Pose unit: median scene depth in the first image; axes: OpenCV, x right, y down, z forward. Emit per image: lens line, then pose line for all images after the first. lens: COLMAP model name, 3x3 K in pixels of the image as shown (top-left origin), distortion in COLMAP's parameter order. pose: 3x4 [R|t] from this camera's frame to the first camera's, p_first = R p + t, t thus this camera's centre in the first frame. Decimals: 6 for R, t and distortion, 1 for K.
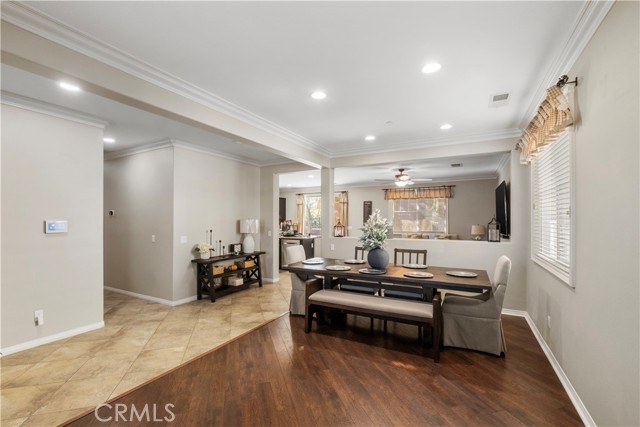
lens RADIAL K [[283.9, 0, 321.9], [0, 283.9, 219.3], [0, 0, 1]] dist [0.008707, 0.000783]
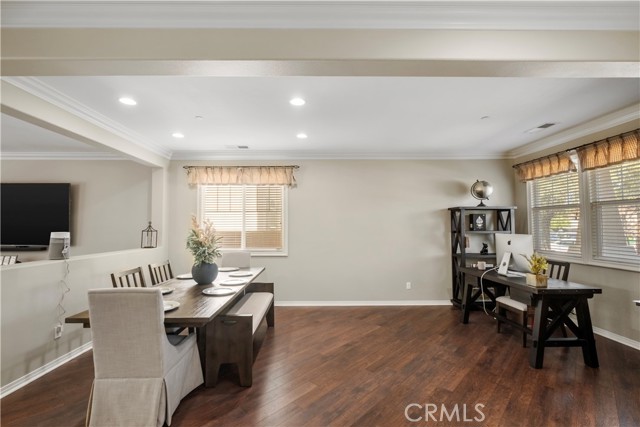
lens RADIAL K [[283.9, 0, 310.0], [0, 283.9, 221.4], [0, 0, 1]] dist [0.008707, 0.000783]
pose [[-0.479080, 0.026180, 0.877381, -0.563212], [0.005820, 0.999628, -0.026650, 0.009794], [-0.877752, -0.007661, -0.479054, 0.905302]]
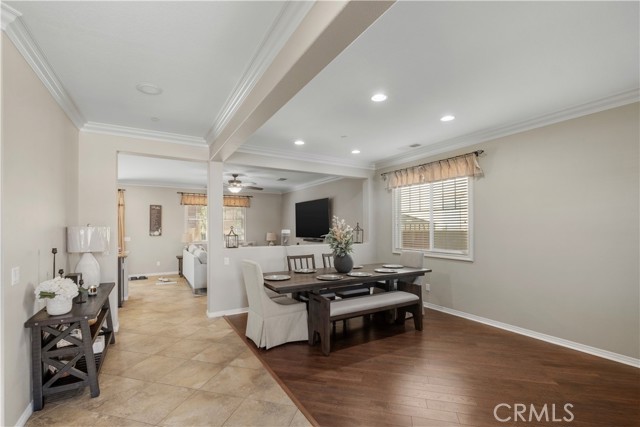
lens RADIAL K [[283.9, 0, 310.9], [0, 283.9, 228.3], [0, 0, 1]] dist [0.008707, 0.000783]
pose [[0.523801, 0.000160, 0.851840, -0.613232], [0.001941, 0.999997, -0.001382, 0.008233], [-0.851838, 0.002377, 0.523800, 0.438597]]
